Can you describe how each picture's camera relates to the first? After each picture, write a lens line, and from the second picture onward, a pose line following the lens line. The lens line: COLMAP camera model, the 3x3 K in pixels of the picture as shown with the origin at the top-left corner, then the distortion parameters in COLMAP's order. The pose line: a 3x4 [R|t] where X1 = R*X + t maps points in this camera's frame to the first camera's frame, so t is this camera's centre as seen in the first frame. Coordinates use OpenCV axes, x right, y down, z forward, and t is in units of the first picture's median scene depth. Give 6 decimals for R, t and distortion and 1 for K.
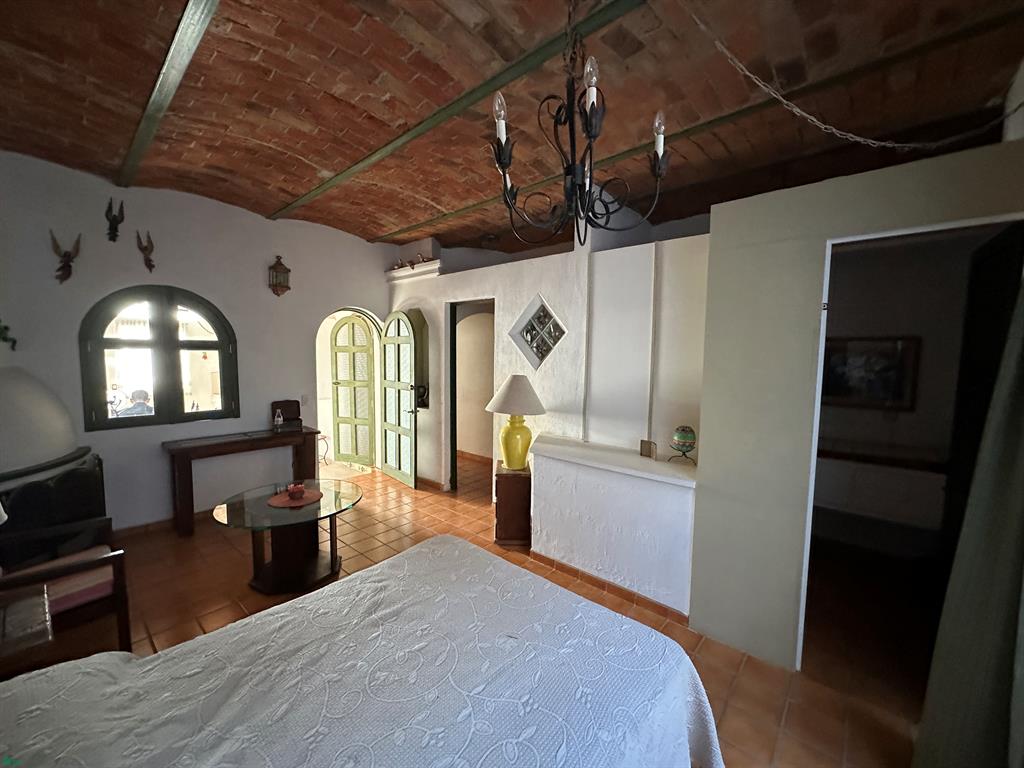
lens RADIAL K [[406.0, 0, 510.5], [0, 406.0, 386.7], [0, 0, 1]] dist [-0.000270, -0.000203]
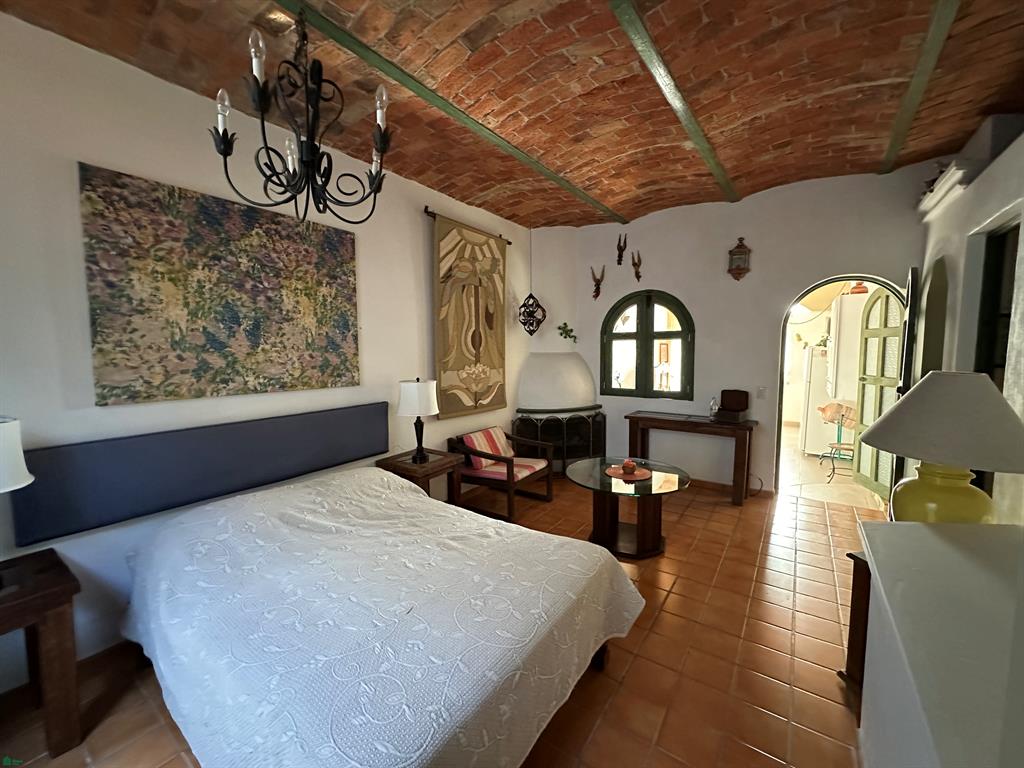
lens RADIAL K [[406.0, 0, 510.5], [0, 406.0, 386.7], [0, 0, 1]] dist [-0.000270, -0.000203]
pose [[0.106498, 0.084470, -0.990718, 0.425017], [-0.068025, 0.994669, 0.077495, -0.015641], [0.991983, 0.059141, 0.111677, 0.473629]]
